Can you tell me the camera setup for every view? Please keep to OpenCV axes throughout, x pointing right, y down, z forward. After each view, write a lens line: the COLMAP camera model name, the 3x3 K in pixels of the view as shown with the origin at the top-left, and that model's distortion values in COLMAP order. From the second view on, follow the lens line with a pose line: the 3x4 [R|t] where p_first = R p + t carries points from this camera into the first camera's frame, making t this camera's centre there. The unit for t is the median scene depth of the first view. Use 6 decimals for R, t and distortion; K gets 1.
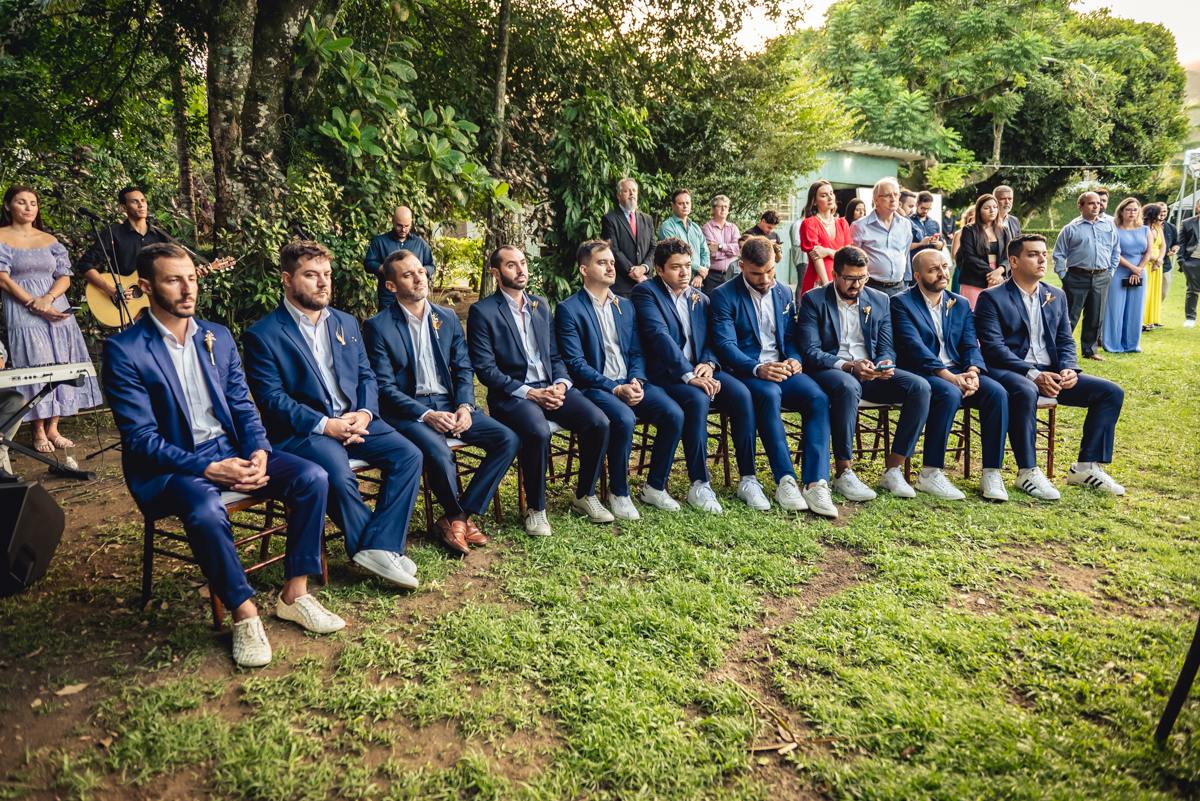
lens RADIAL K [[807.8, 0, 626.3], [0, 807.8, 395.9], [0, 0, 1]] dist [-0.002770, -0.003776]
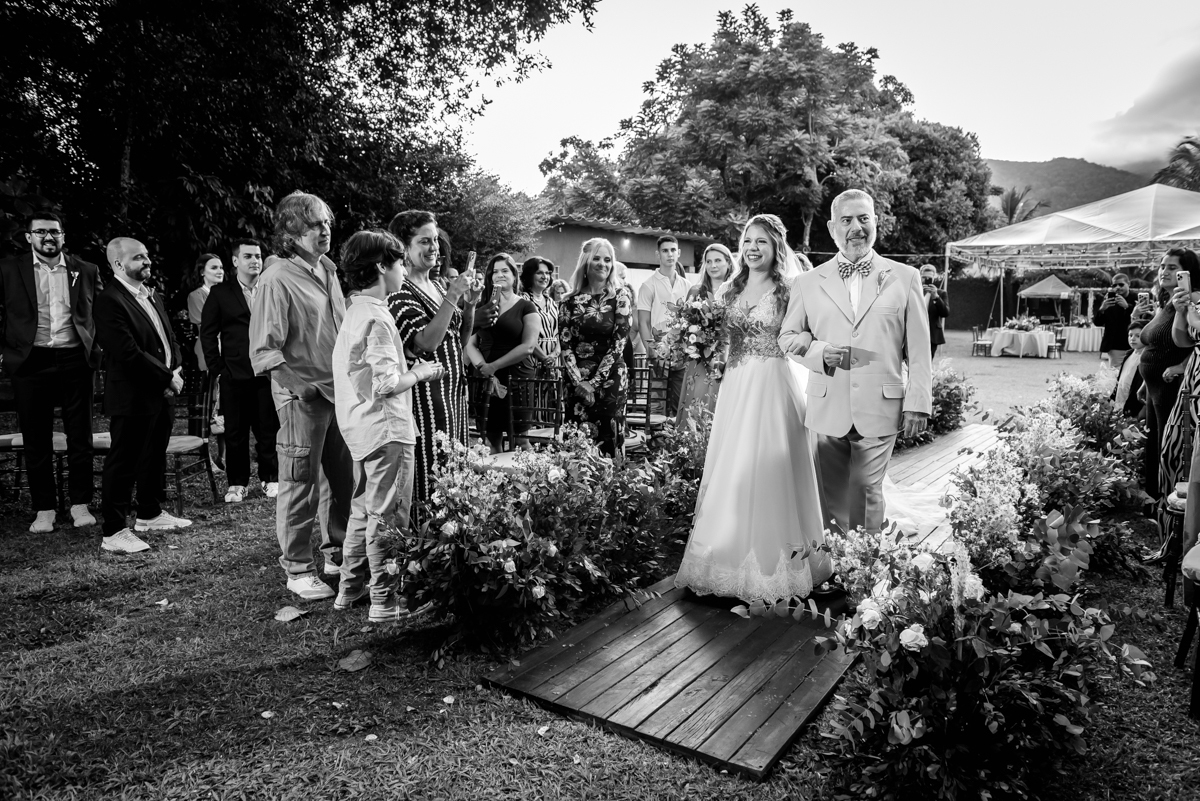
lens RADIAL K [[807.8, 0, 598.6], [0, 807.8, 398.6], [0, 0, 1]] dist [-0.002770, -0.003776]
pose [[0.997974, 0.024306, 0.058793, 0.161999], [-0.019332, 0.996299, -0.083747, 0.004023], [-0.060611, 0.082441, 0.994751, -0.034794]]
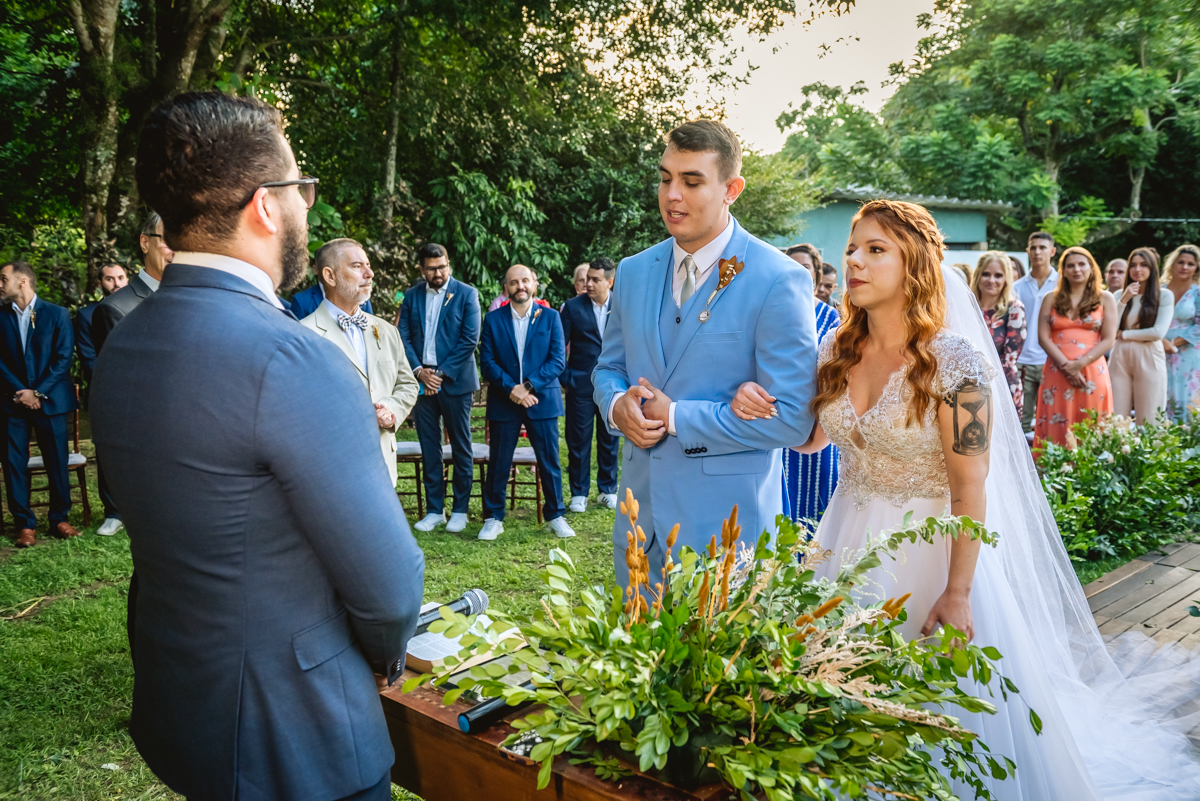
lens RADIAL K [[991.6, 0, 622.6], [0, 991.6, 404.3], [0, 0, 1]] dist [-0.013265, -0.005996]
pose [[0.987109, 0.026407, -0.157858, 0.134995], [-0.039081, 0.996208, -0.077726, 0.006167], [0.155207, 0.082893, 0.984398, -0.074518]]
